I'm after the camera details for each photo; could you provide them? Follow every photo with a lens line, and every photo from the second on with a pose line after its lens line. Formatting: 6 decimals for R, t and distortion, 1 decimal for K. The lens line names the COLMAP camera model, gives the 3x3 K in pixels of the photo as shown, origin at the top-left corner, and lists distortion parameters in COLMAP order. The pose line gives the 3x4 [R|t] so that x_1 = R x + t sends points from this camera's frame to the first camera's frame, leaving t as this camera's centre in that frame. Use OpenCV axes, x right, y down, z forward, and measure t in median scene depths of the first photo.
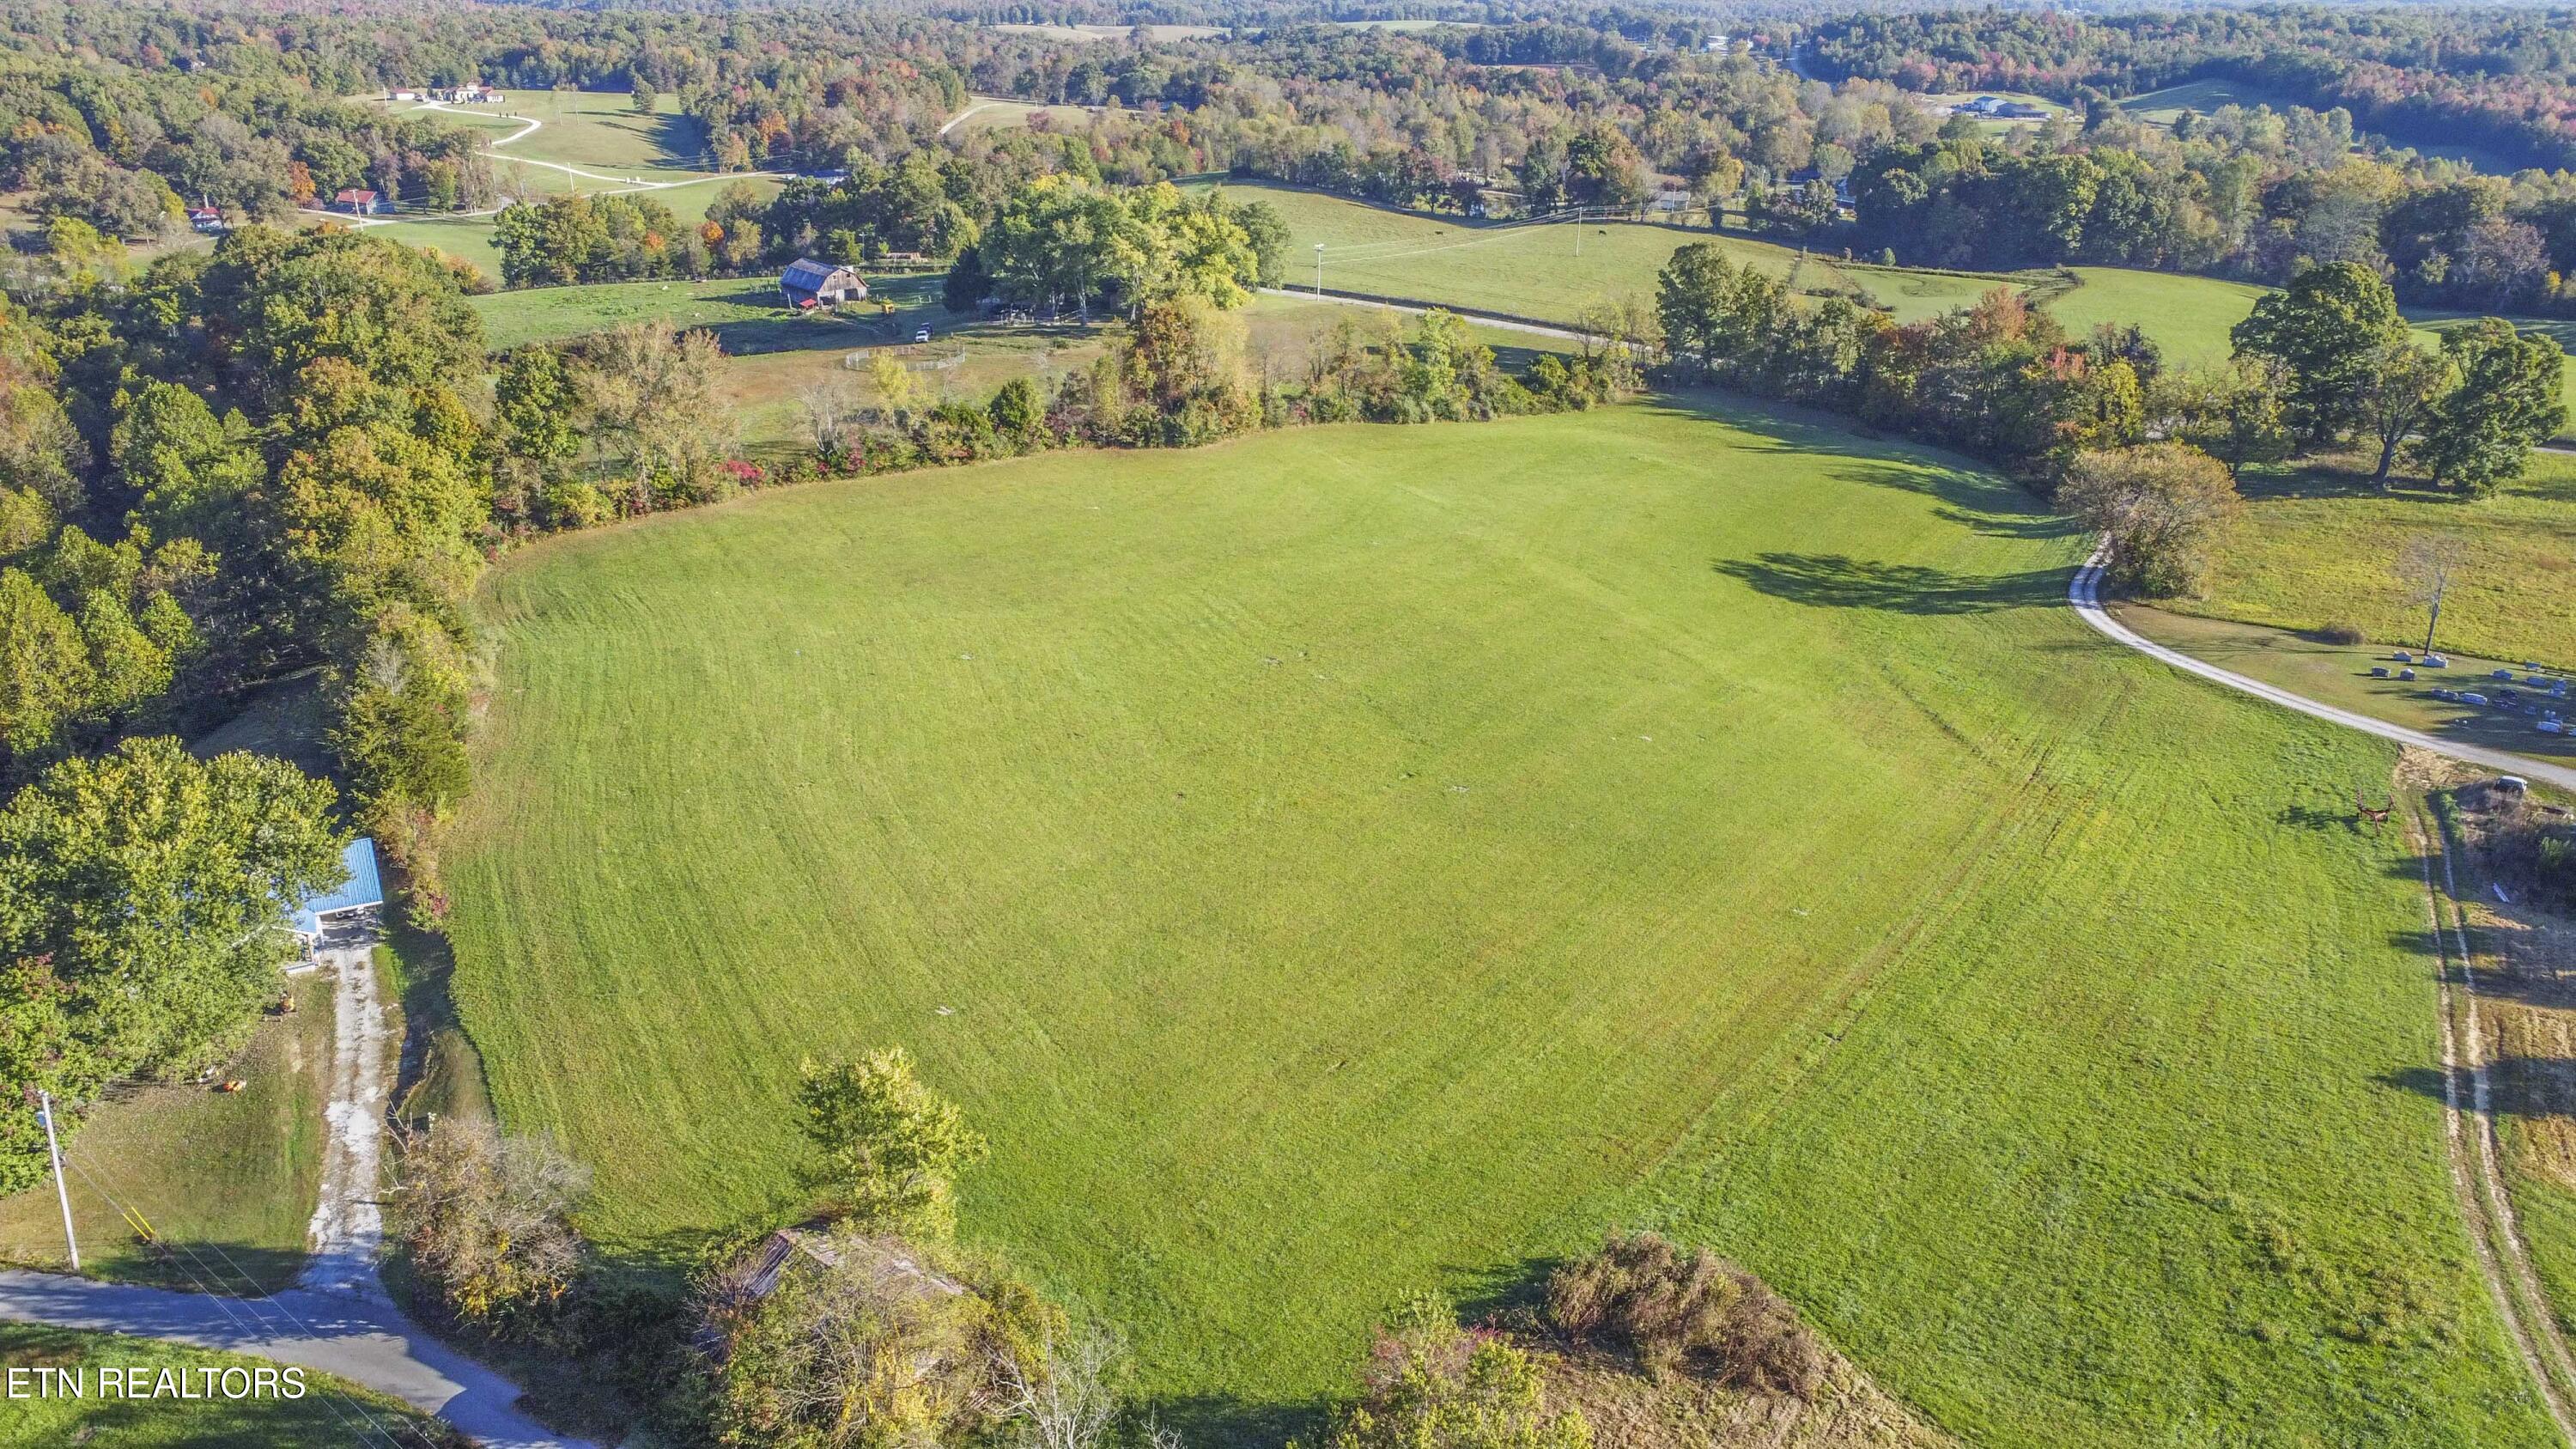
lens RADIAL K [[1909.0, 0, 1279.1], [0, 1909.0, 746.3], [0, 0, 1]] dist [-0.124060, 0.185145]
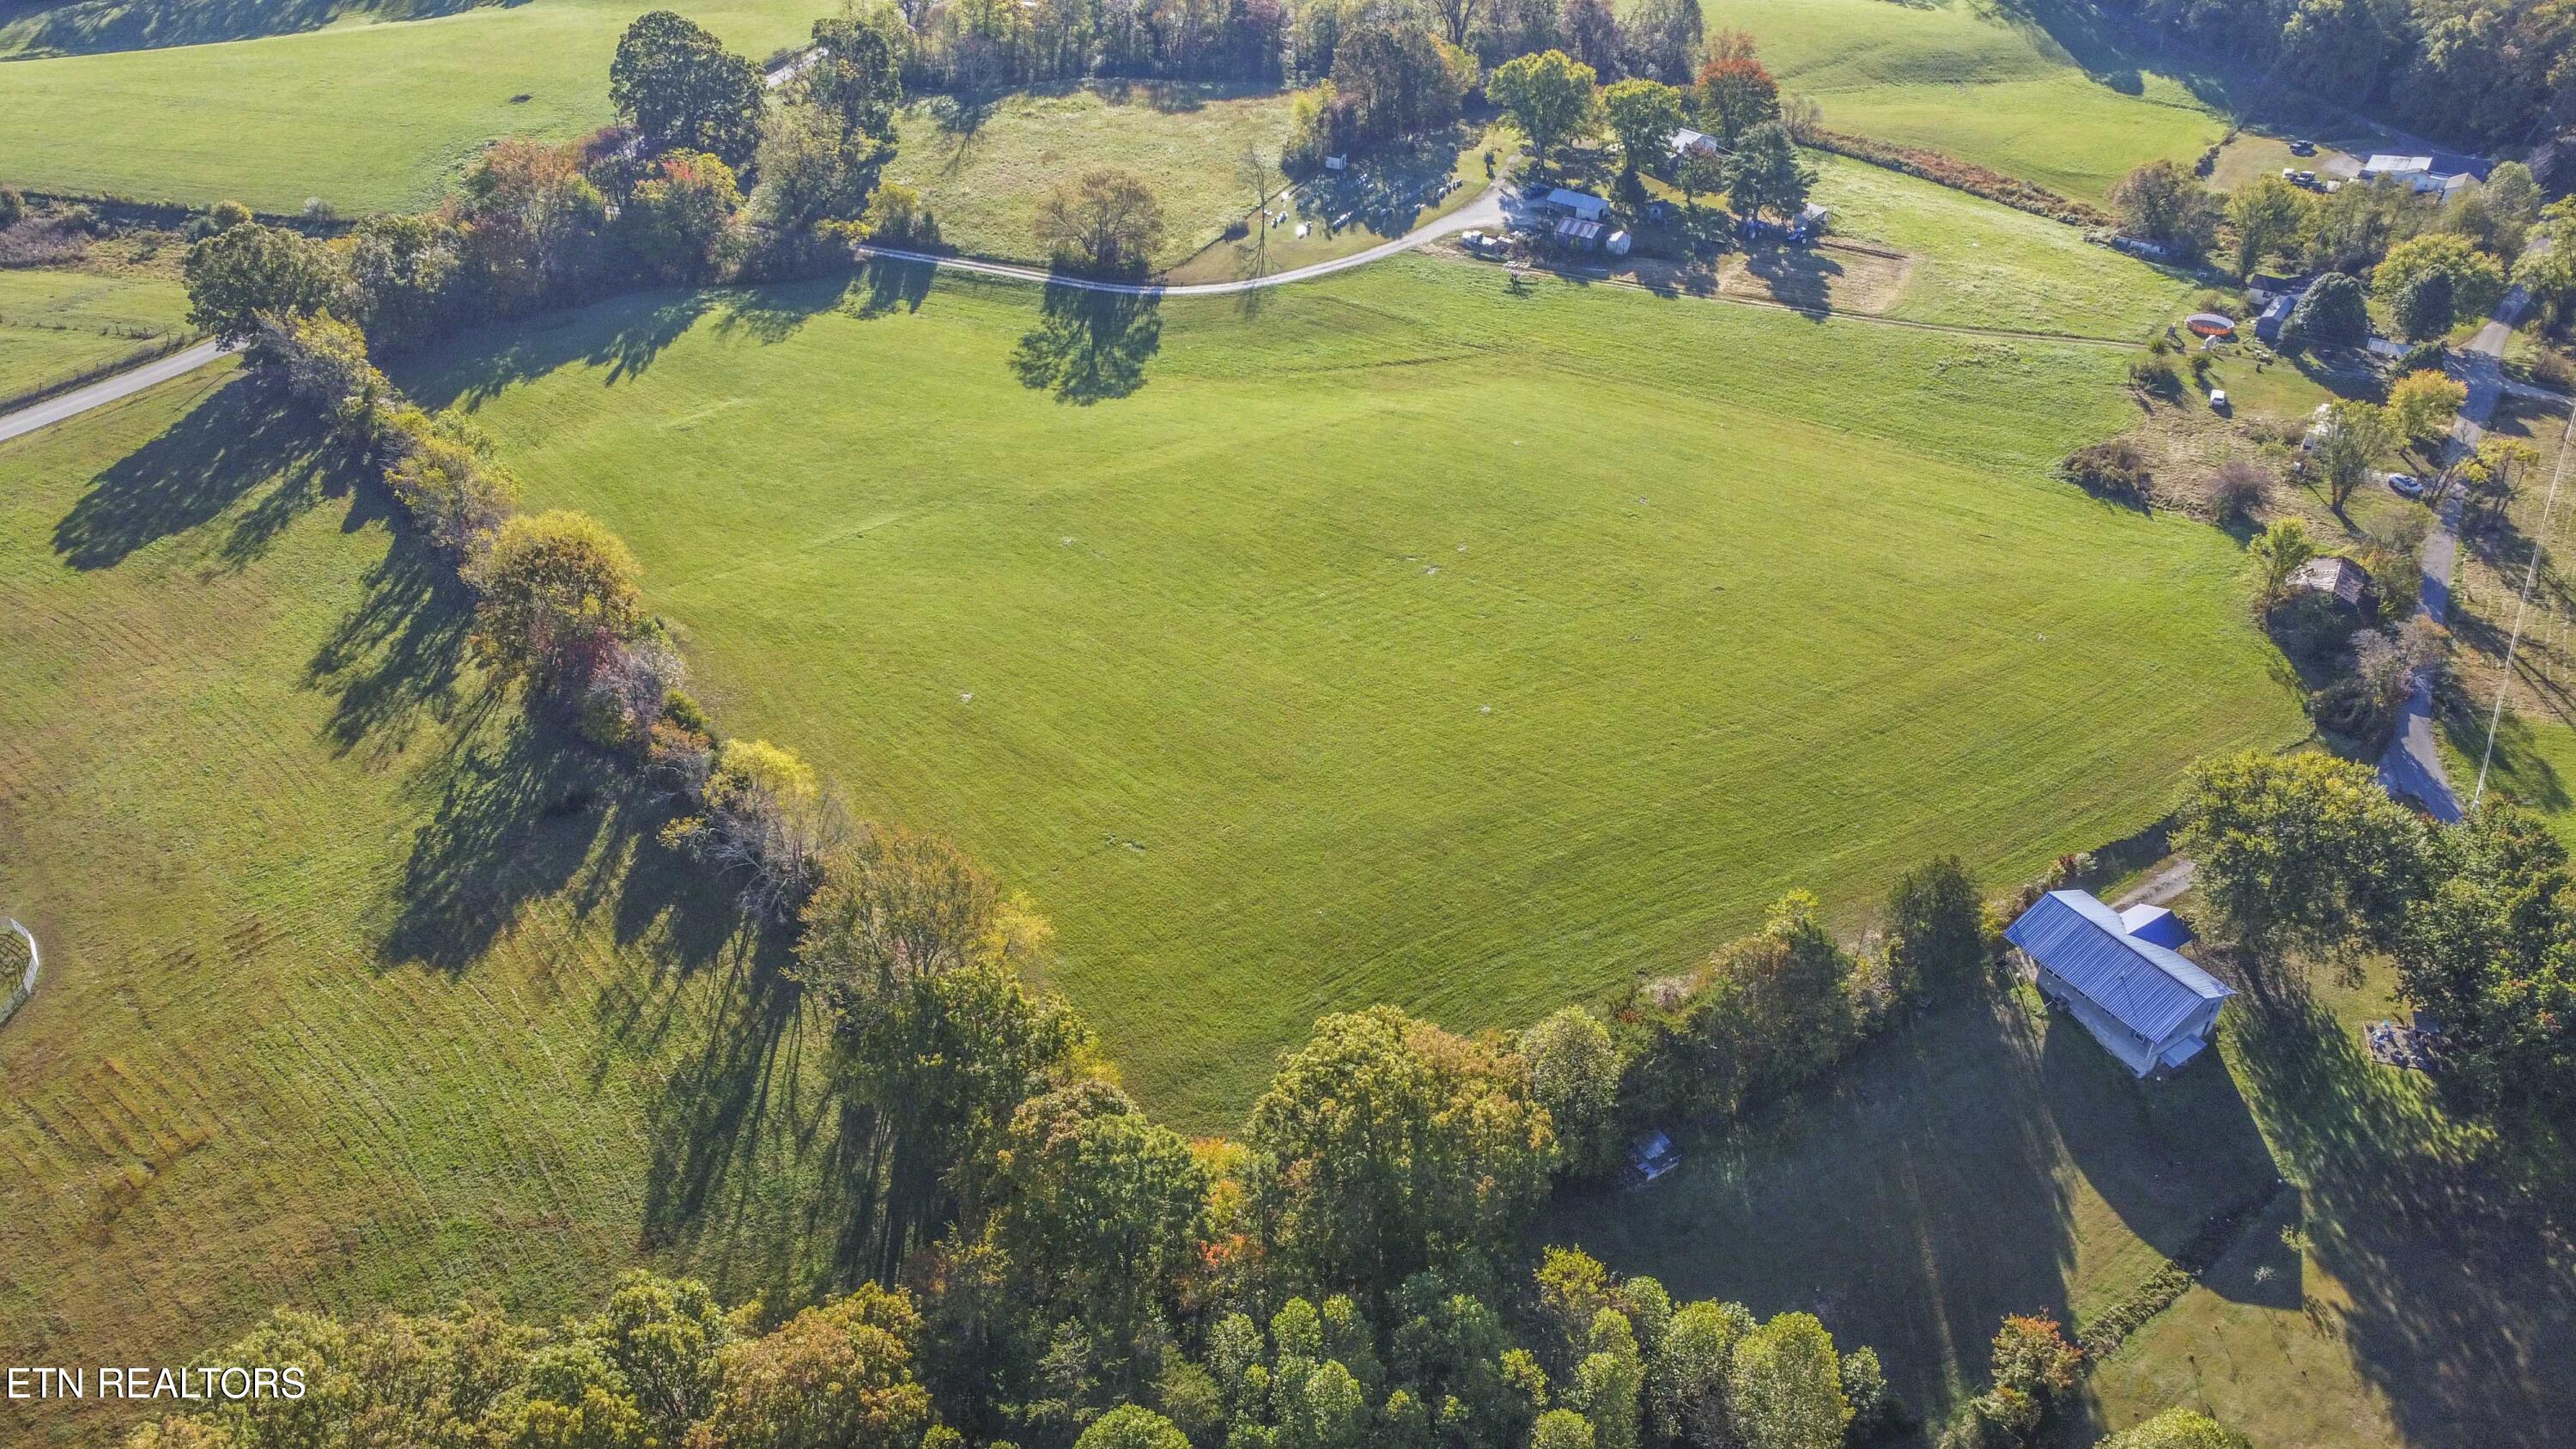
lens RADIAL K [[1909.0, 0, 1288.2], [0, 1909.0, 740.8], [0, 0, 1]] dist [-0.124060, 0.185145]
pose [[-0.083101, -0.602449, 0.793820, -0.646902], [0.374488, 0.719312, 0.585106, -0.447271], [-0.923500, 0.345899, 0.165835, 0.567914]]
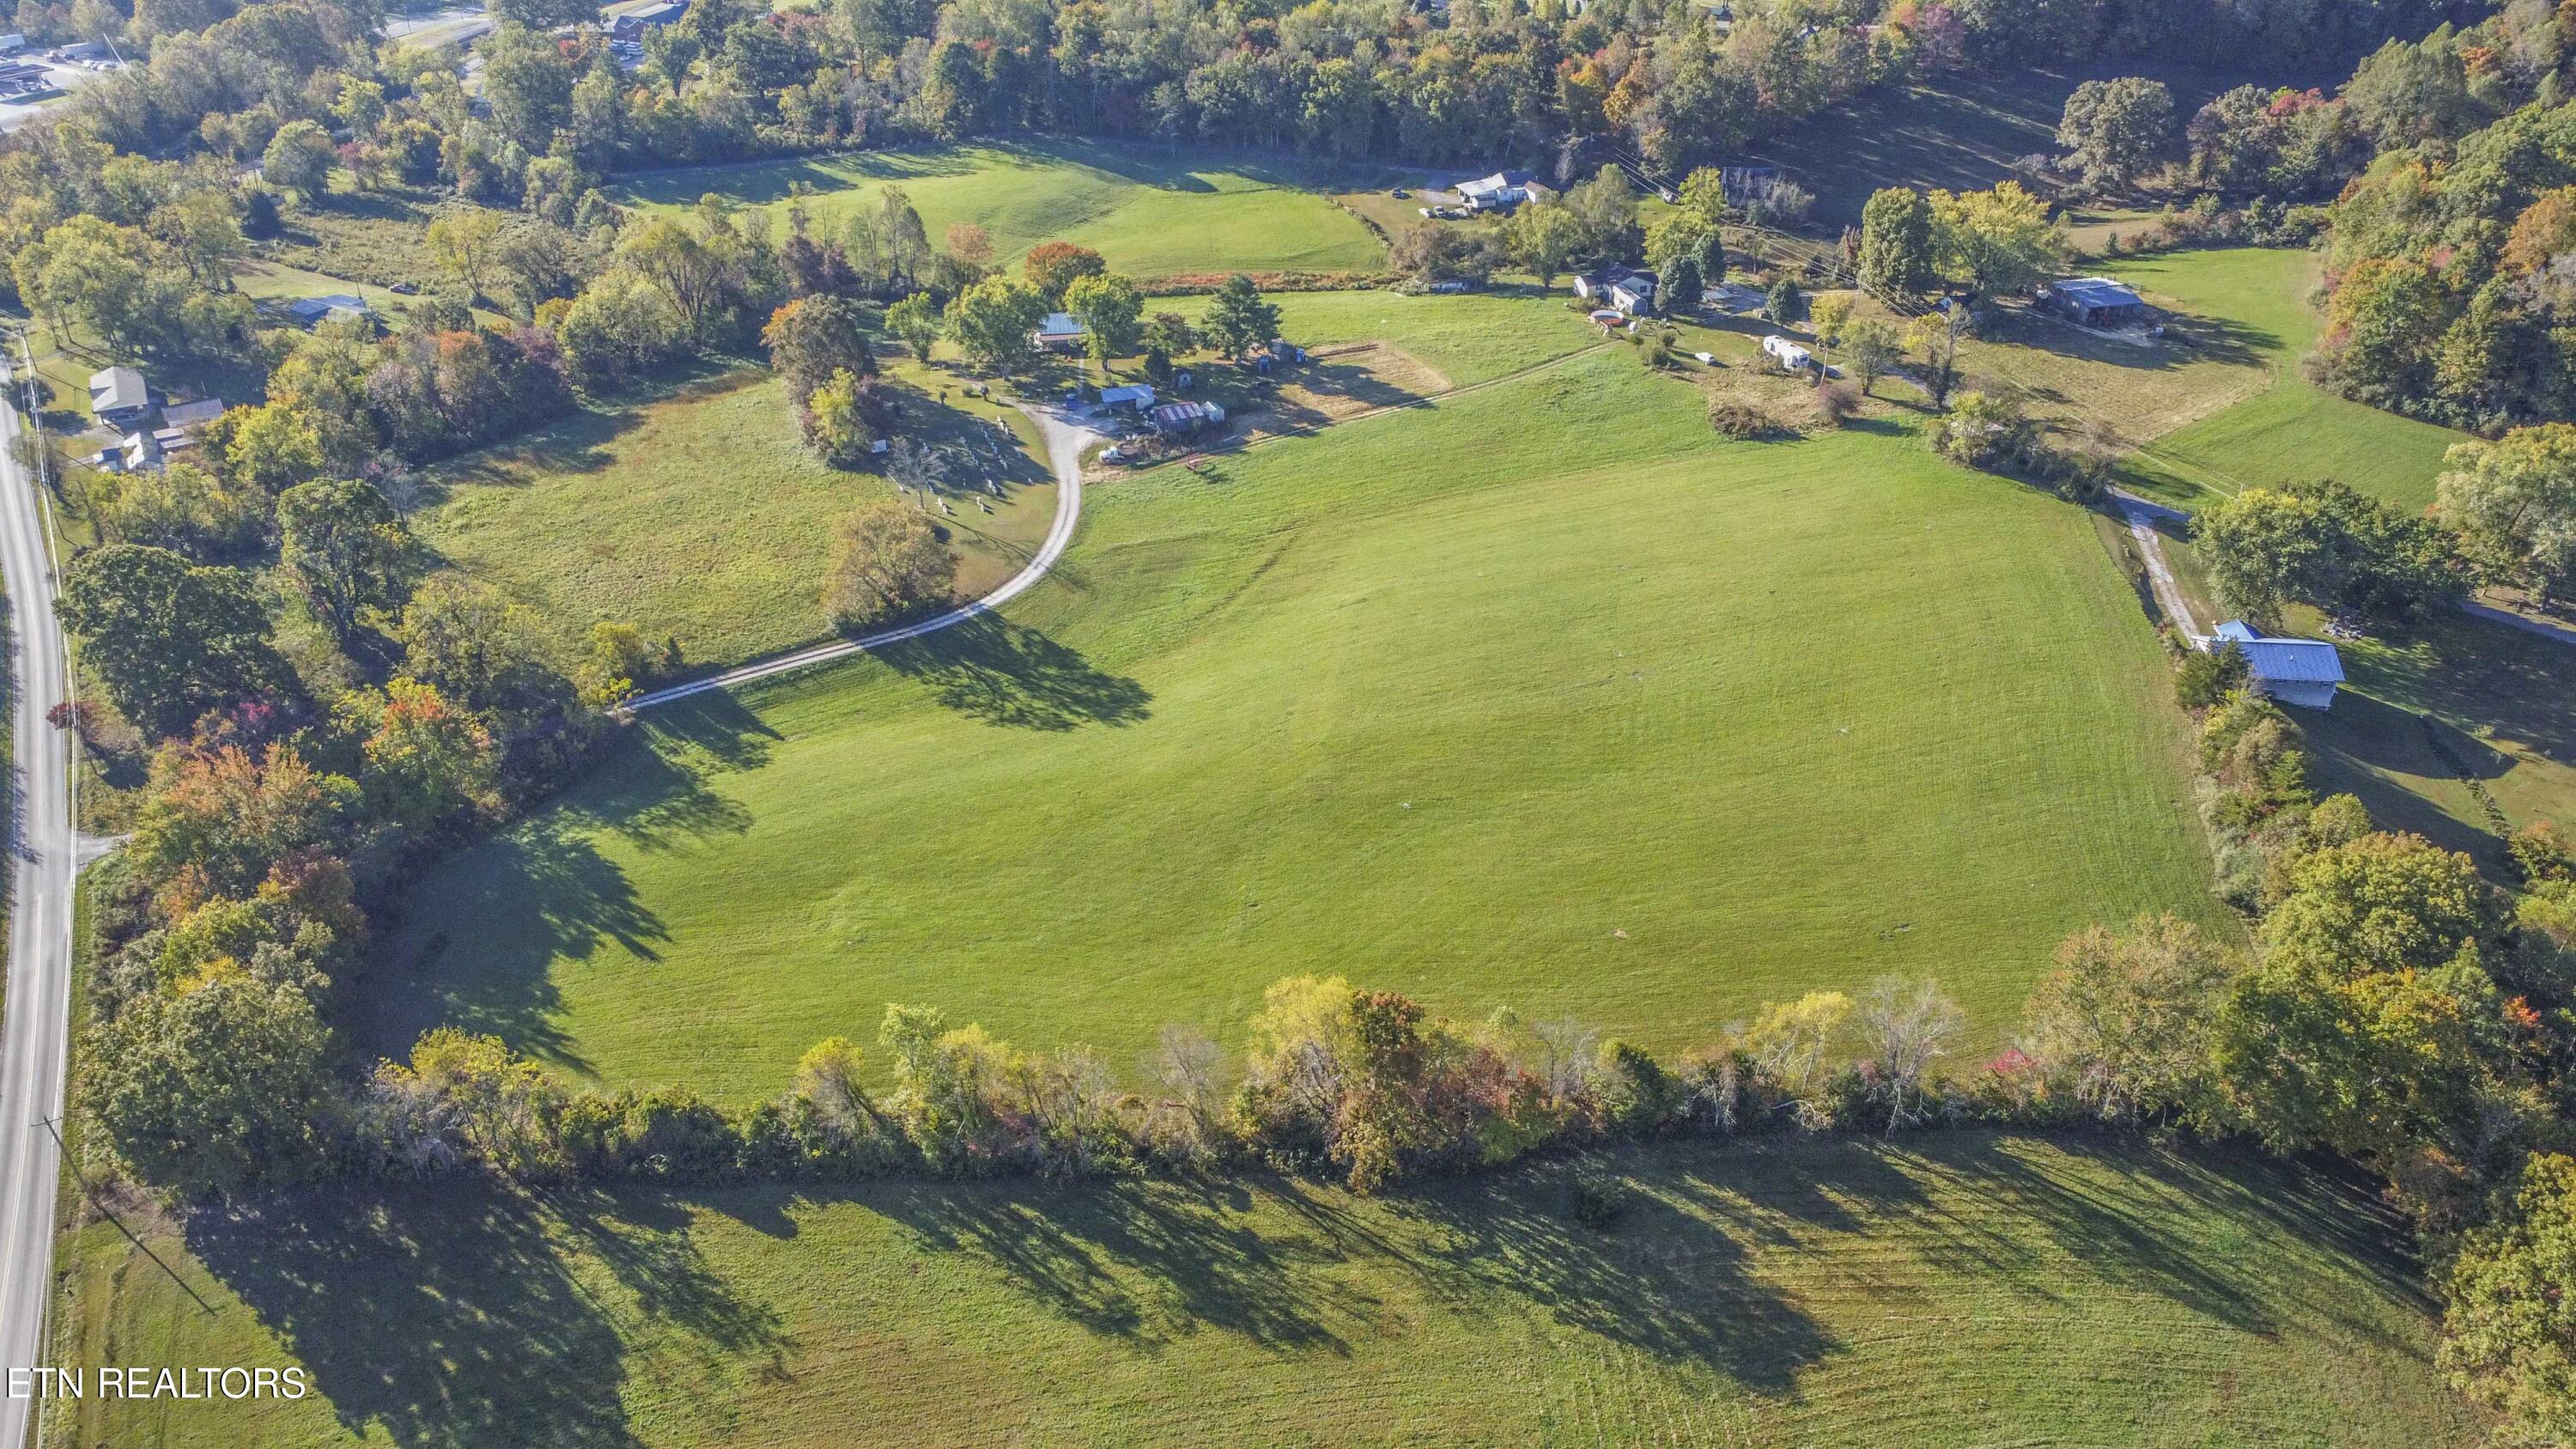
lens RADIAL K [[1909.0, 0, 1287.5], [0, 1909.0, 735.7], [0, 0, 1]] dist [-0.124060, 0.185145]
pose [[-0.837657, -0.301541, 0.455416, -0.277910], [0.198193, 0.609162, 0.767880, -0.718524], [-0.508970, 0.733481, -0.450506, 1.116745]]
